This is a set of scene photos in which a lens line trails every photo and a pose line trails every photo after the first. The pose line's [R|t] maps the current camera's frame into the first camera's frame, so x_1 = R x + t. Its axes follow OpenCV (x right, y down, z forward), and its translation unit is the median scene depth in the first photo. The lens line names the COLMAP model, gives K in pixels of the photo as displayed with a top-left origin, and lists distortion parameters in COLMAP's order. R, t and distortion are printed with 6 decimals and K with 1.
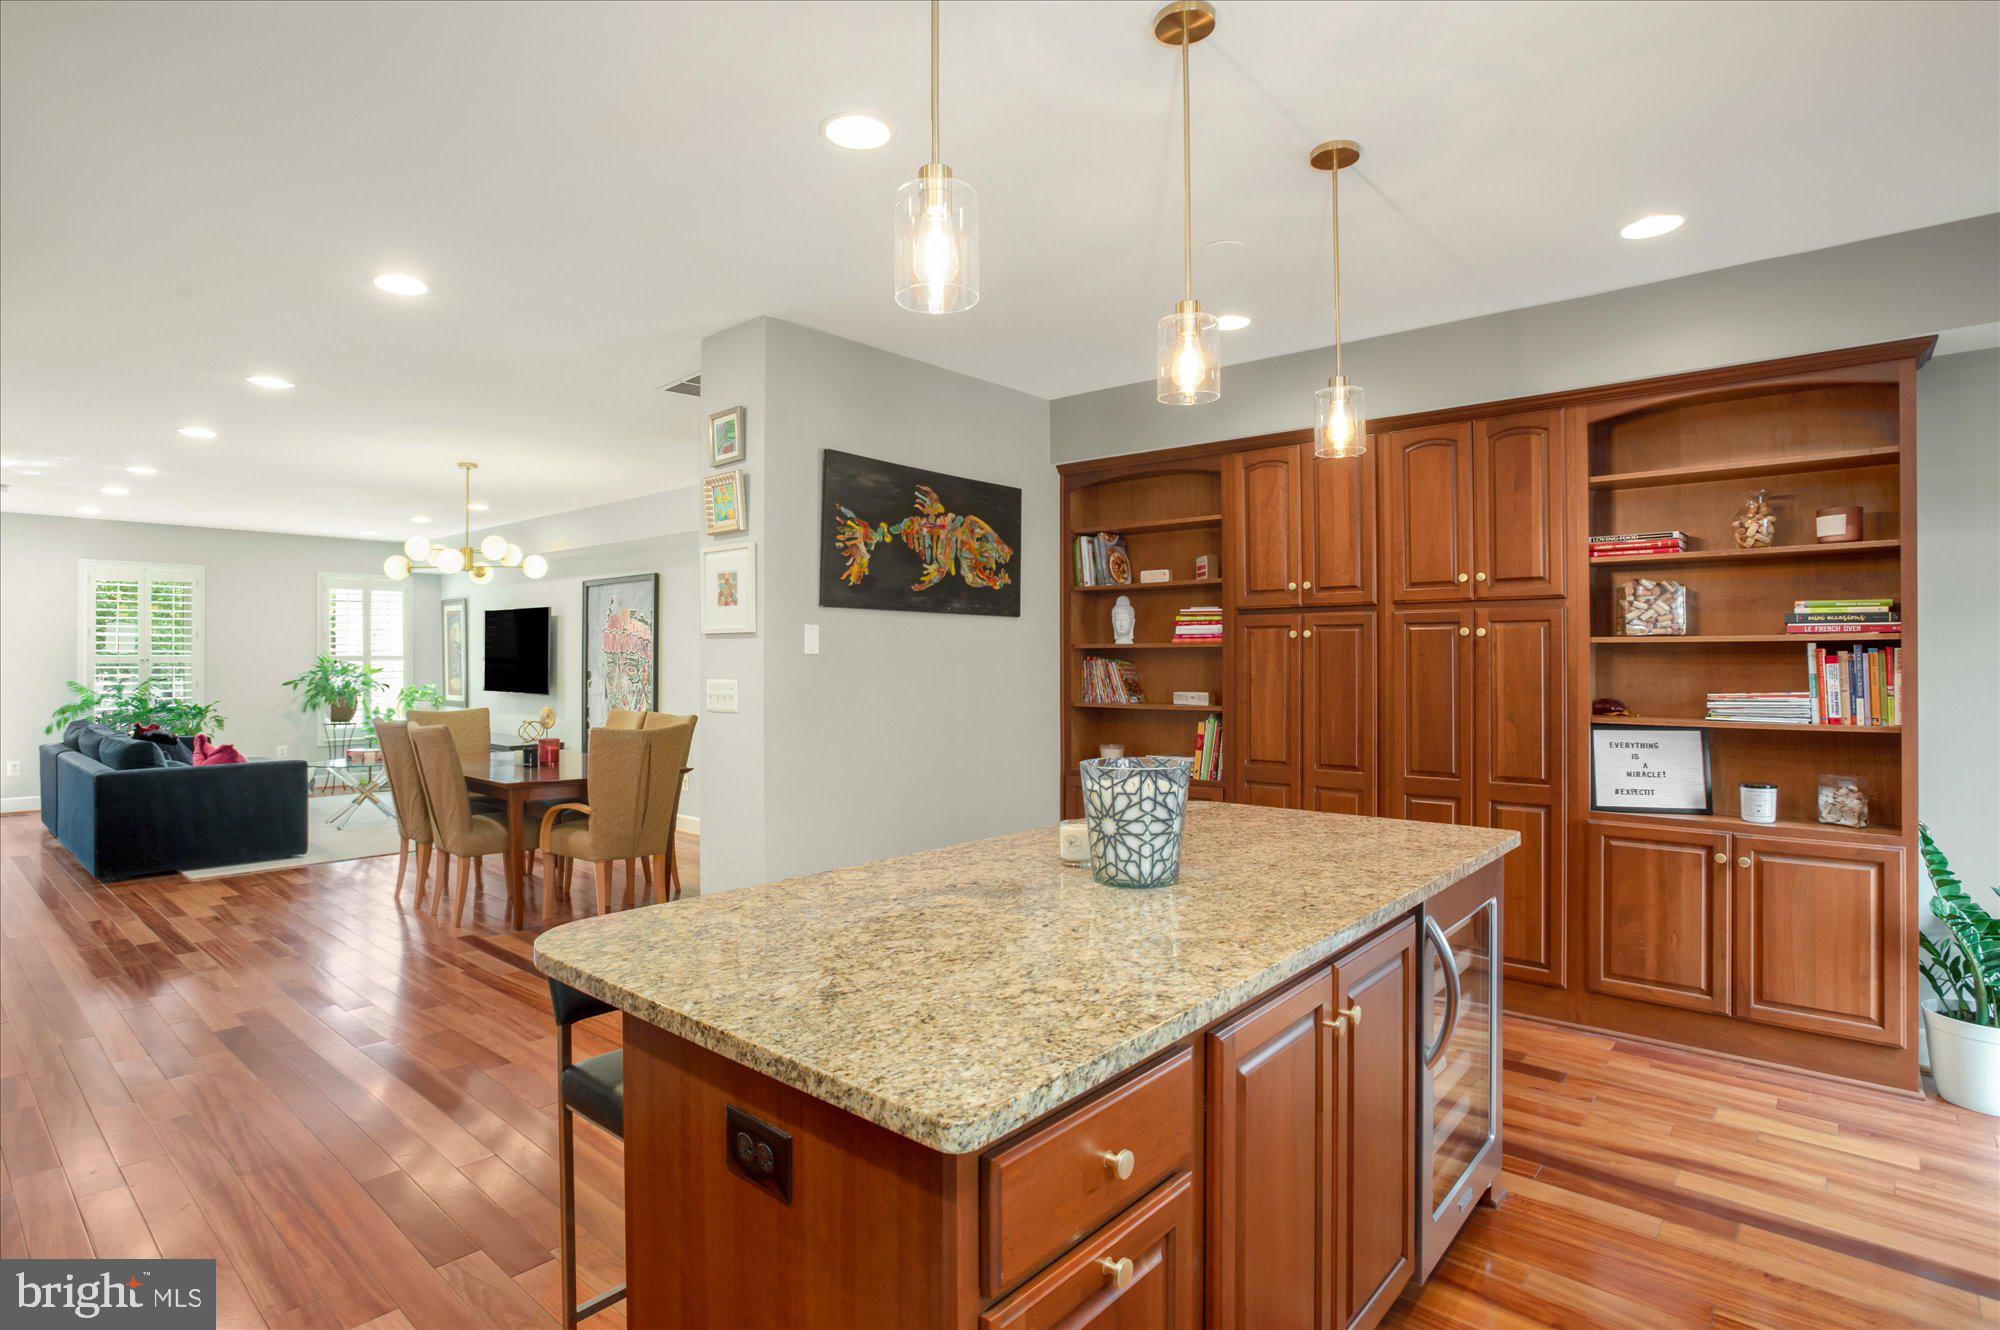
lens RADIAL K [[976.1, 0, 987.7], [0, 976.1, 663.6], [0, 0, 1]] dist [-0.055890, 0.011958]
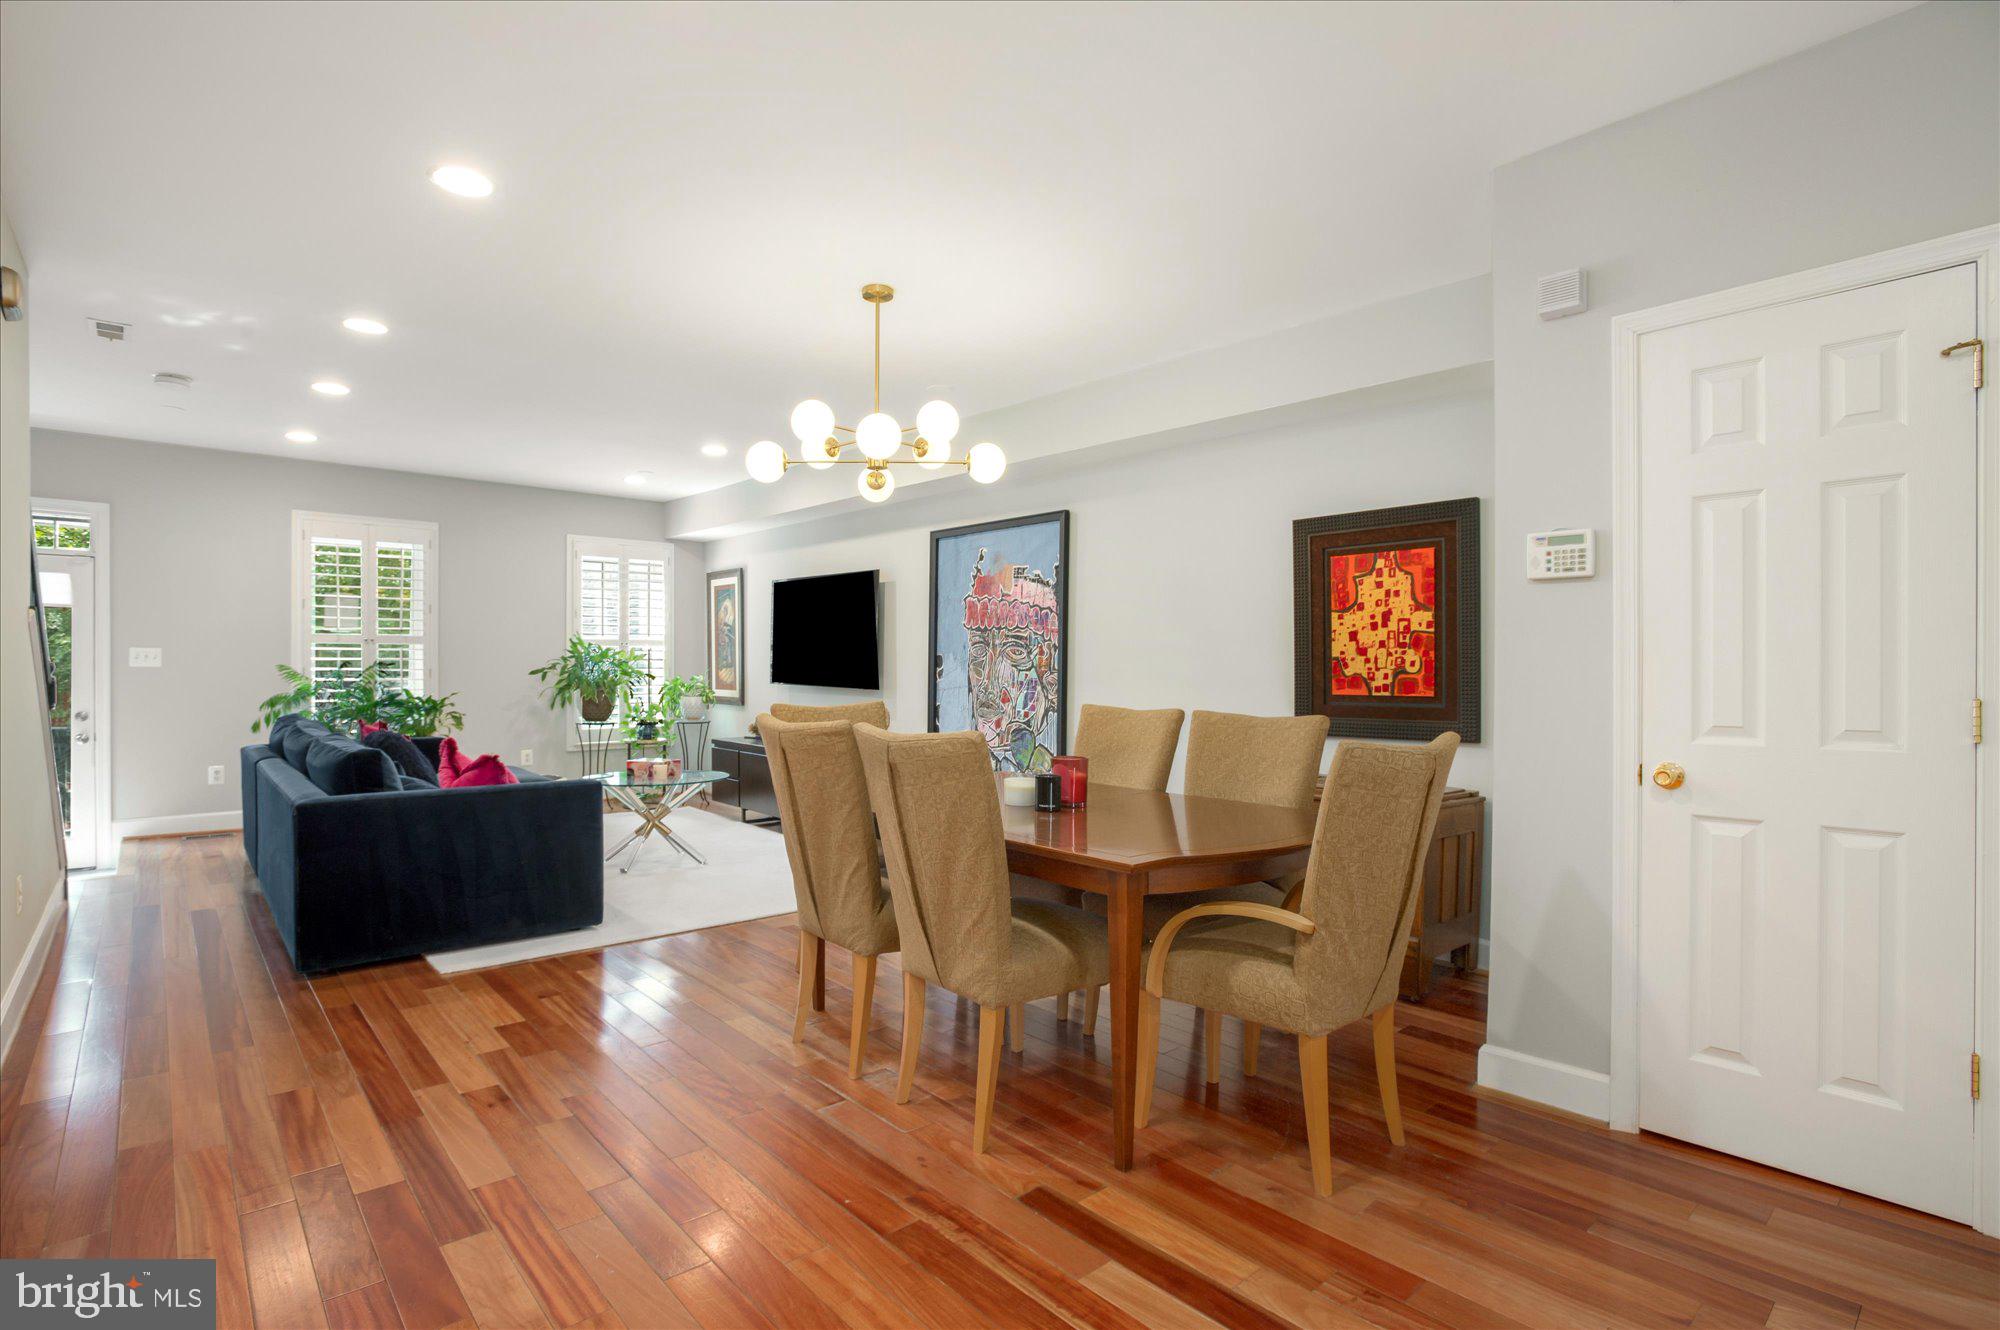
lens RADIAL K [[976.1, 0, 1020.9], [0, 976.1, 669.1], [0, 0, 1]] dist [-0.055890, 0.011958]
pose [[0.991657, 0.006691, -0.128732, -0.289220], [-0.006768, 0.999977, -0.000156, 0.019681], [0.128728, 0.001026, 0.991679, 0.318743]]
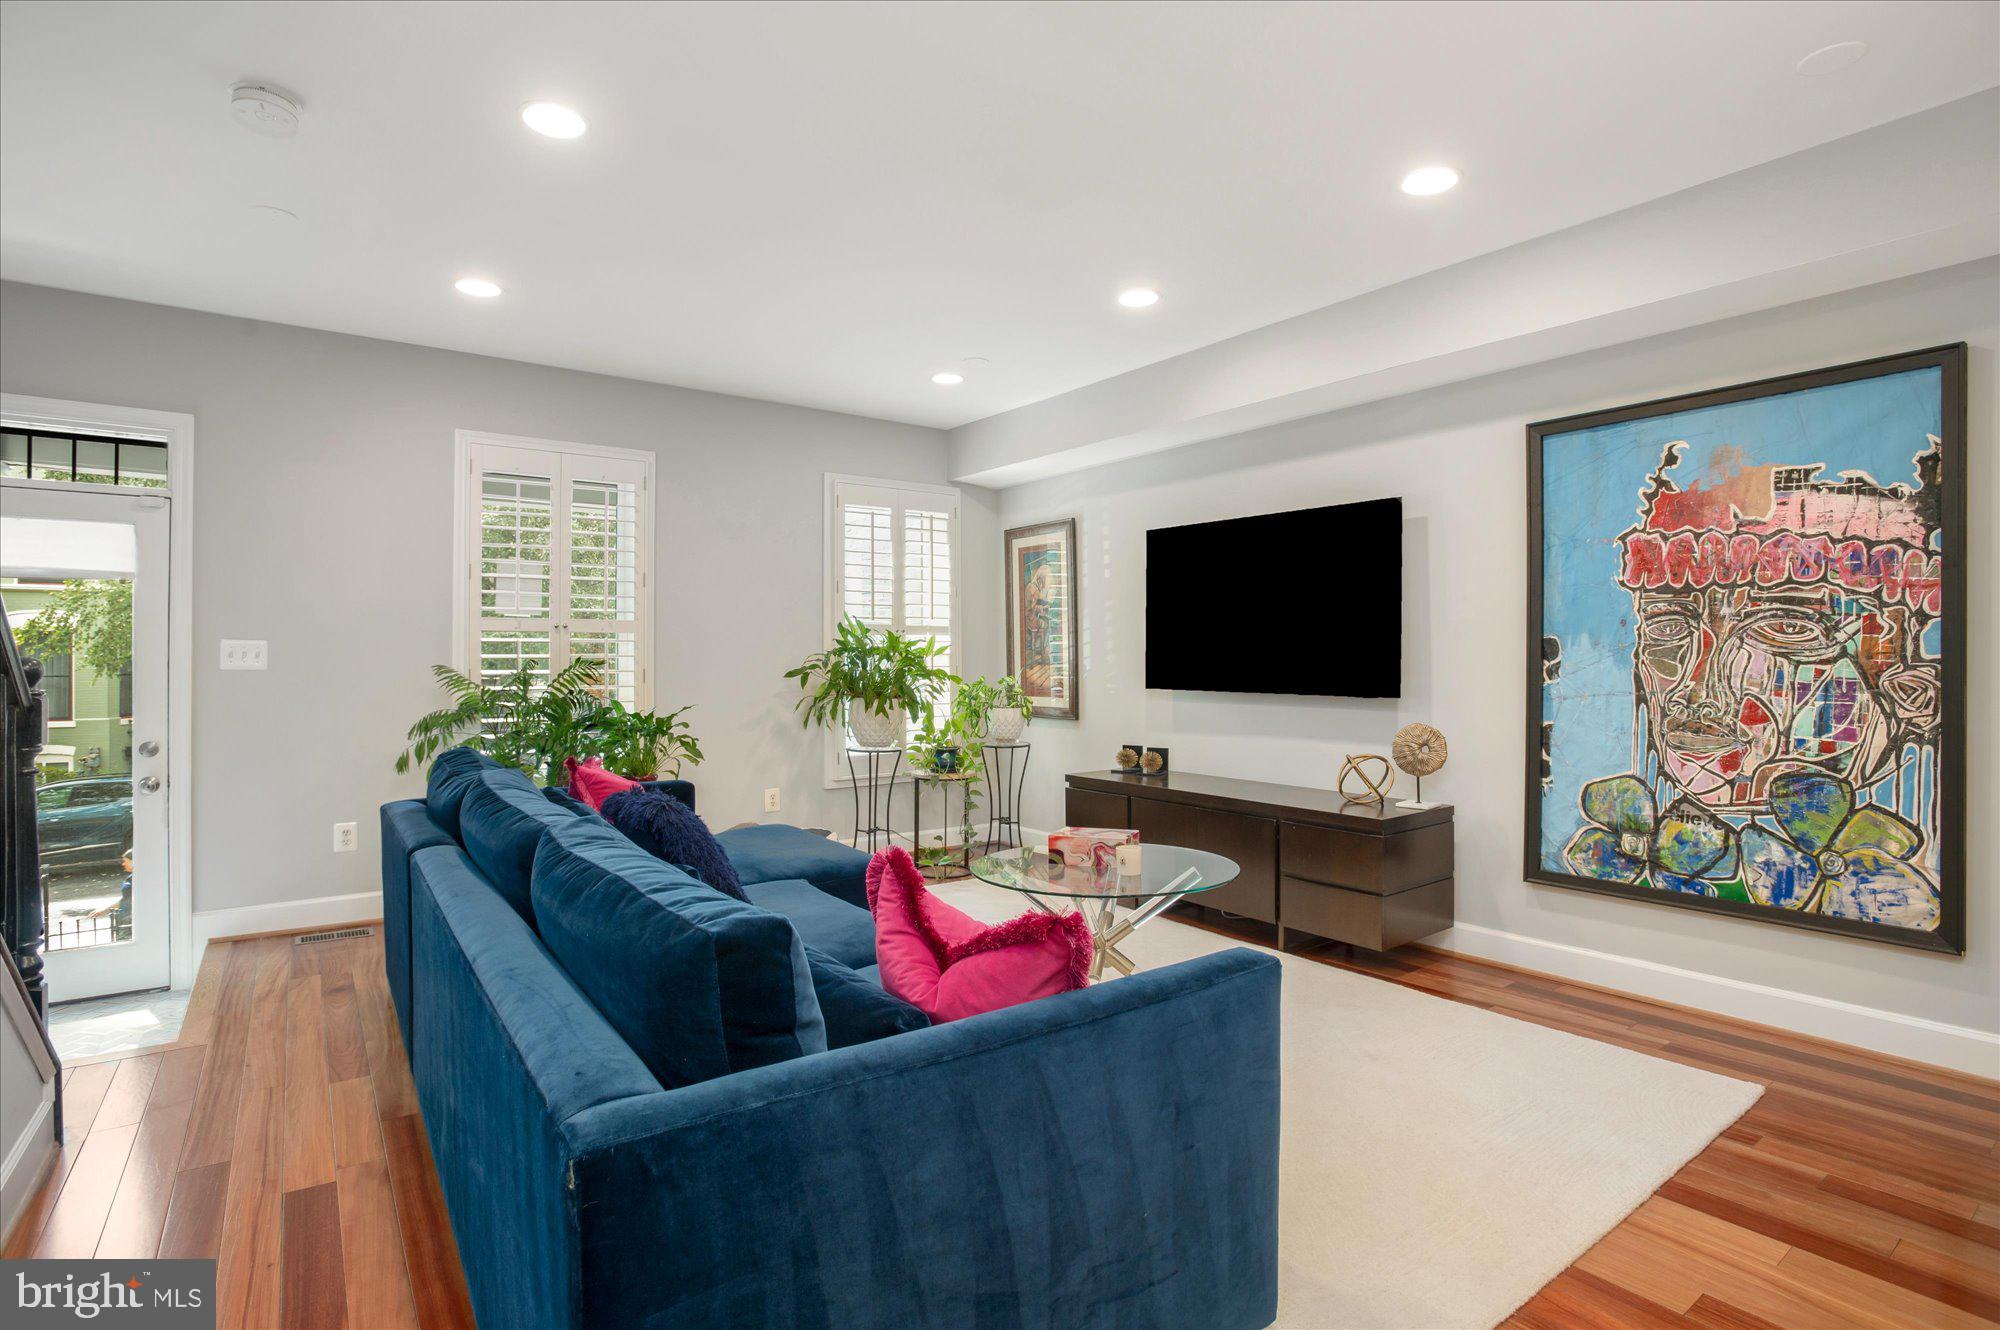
lens RADIAL K [[976.1, 0, 1007.7], [0, 976.1, 651.8], [0, 0, 1]] dist [-0.055890, 0.011958]
pose [[0.972291, -0.005358, -0.233711, -0.605133], [0.002277, 0.999907, -0.013452, 0.020367], [0.233761, 0.012547, 0.972213, 0.612051]]
